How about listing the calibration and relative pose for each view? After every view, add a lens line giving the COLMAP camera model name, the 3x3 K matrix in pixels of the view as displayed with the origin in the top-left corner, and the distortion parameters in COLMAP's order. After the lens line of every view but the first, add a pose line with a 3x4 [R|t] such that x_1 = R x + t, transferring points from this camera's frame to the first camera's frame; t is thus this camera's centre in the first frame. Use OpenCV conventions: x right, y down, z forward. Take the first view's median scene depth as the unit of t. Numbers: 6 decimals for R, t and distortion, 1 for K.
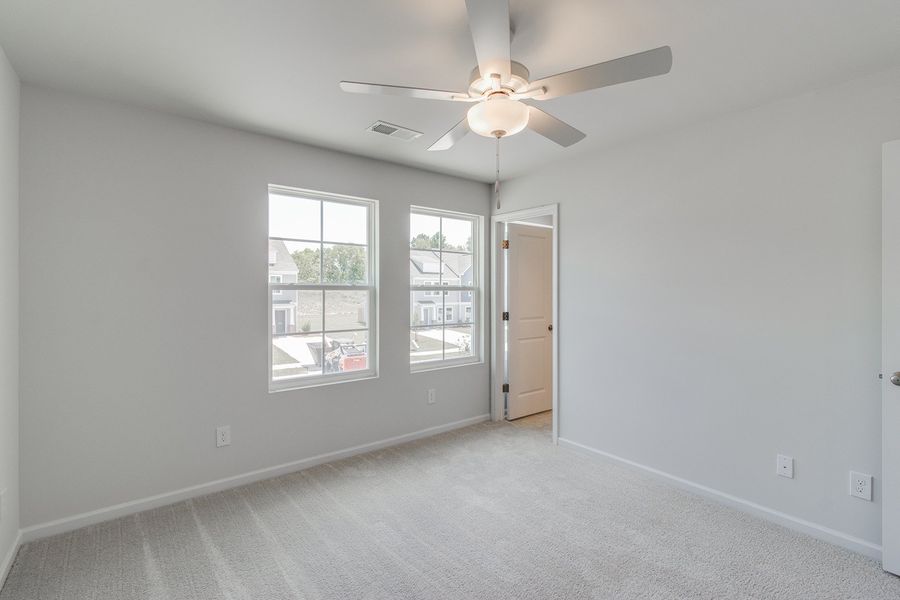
lens RADIAL K [[420.6, 0, 453.0], [0, 420.6, 290.6], [0, 0, 1]] dist [0.000063, -0.000383]
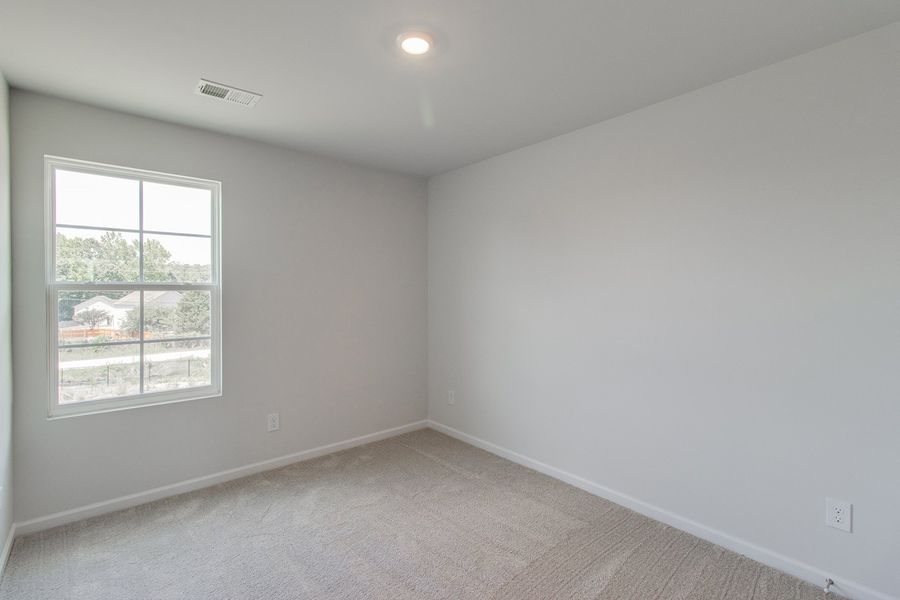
lens RADIAL K [[397.4, 0, 443.1], [0, 397.4, 291.3], [0, 0, 1]] dist [0.014858, -0.000310]
pose [[0.999587, -0.004304, -0.028411, 0.291743], [0.004396, 0.999985, 0.003182, 0.001037], [0.028397, -0.003305, 0.999591, 0.233620]]
